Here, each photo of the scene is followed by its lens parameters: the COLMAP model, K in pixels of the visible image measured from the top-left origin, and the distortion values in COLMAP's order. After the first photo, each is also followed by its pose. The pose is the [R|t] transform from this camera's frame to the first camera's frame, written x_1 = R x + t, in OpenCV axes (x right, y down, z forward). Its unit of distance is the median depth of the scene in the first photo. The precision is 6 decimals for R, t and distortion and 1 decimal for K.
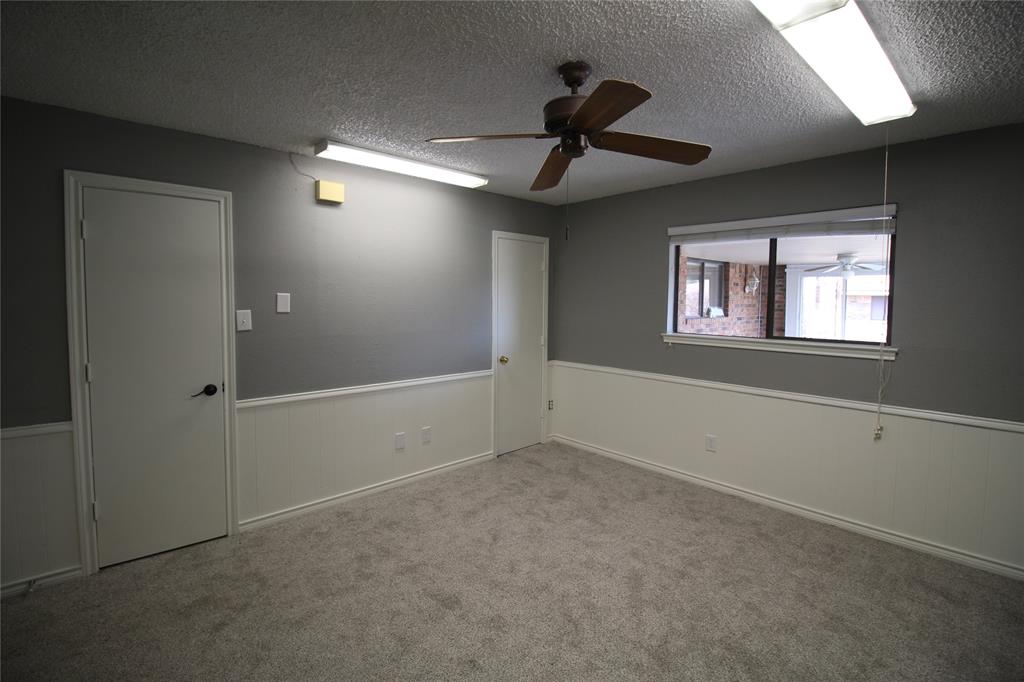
lens RADIAL K [[473.3, 0, 509.8], [0, 473.3, 332.8], [0, 0, 1]] dist [-0.006274, -0.006681]
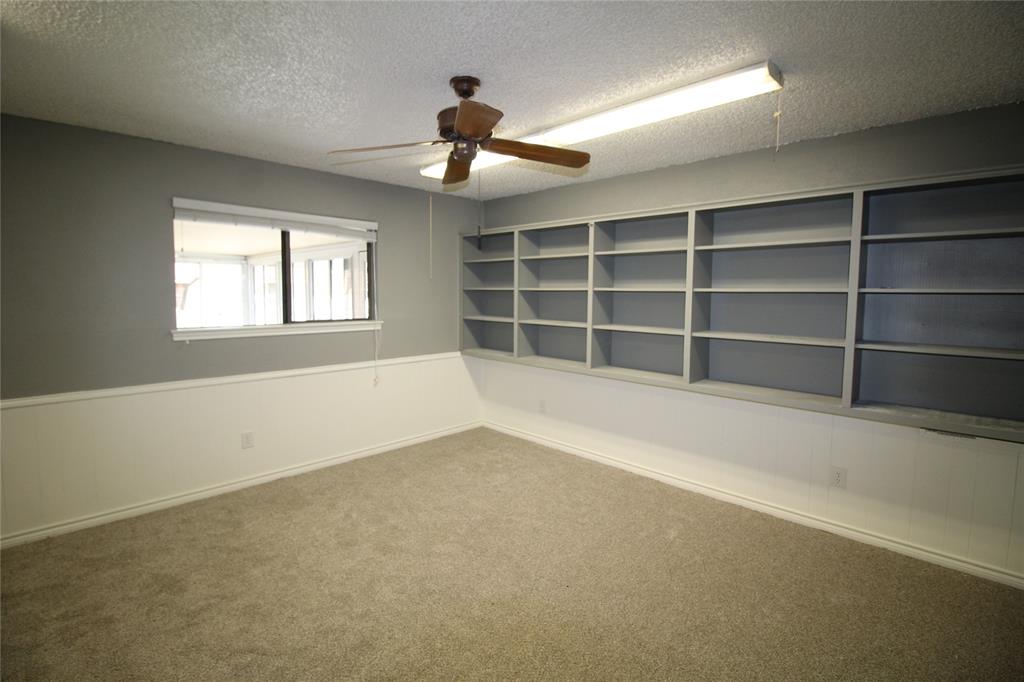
lens RADIAL K [[473.3, 0, 512.4], [0, 473.3, 335.2], [0, 0, 1]] dist [-0.006274, -0.006681]
pose [[-0.051083, -0.095084, 0.994158, -0.564665], [0.066967, 0.992891, 0.098403, -0.033971], [-0.996447, 0.071603, -0.044352, 0.540790]]
